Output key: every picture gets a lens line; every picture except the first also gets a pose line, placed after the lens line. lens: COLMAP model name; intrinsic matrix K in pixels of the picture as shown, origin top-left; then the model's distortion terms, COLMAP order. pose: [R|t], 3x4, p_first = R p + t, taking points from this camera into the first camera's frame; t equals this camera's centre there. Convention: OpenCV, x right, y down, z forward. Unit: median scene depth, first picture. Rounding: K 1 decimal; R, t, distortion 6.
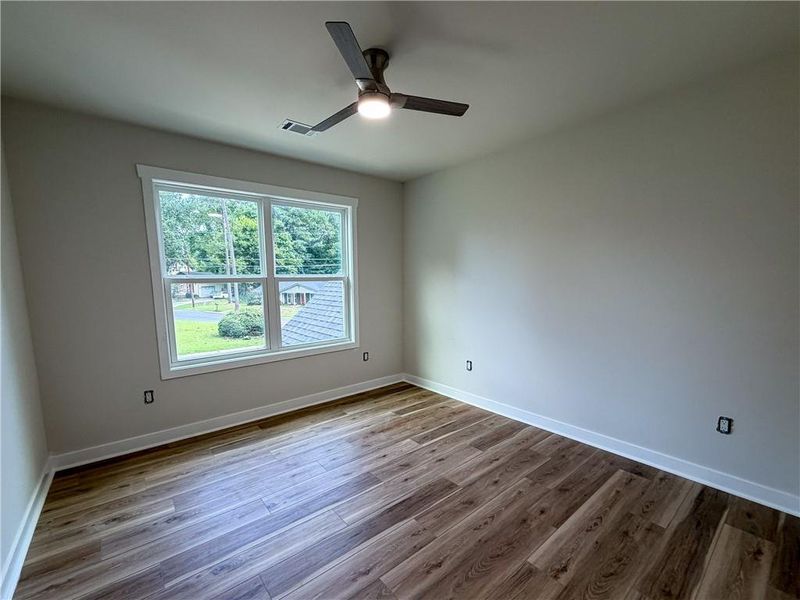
lens RADIAL K [[346.4, 0, 401.1], [0, 346.4, 328.2], [0, 0, 1]] dist [-0.002633, 0.000617]
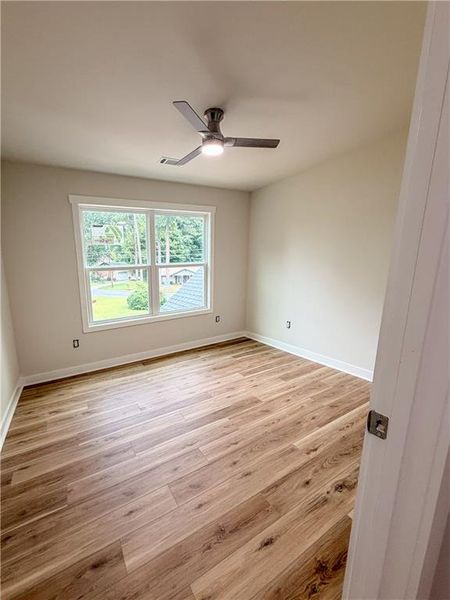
lens RADIAL K [[259.8, 0, 221.8], [0, 259.8, 300.6], [0, 0, 1]] dist [-0.002633, 0.000617]
pose [[0.990883, -0.012671, -0.134132, 0.102351], [0.012816, 0.999918, 0.000219, 0.011102], [0.134118, -0.001936, 0.990964, -0.094921]]
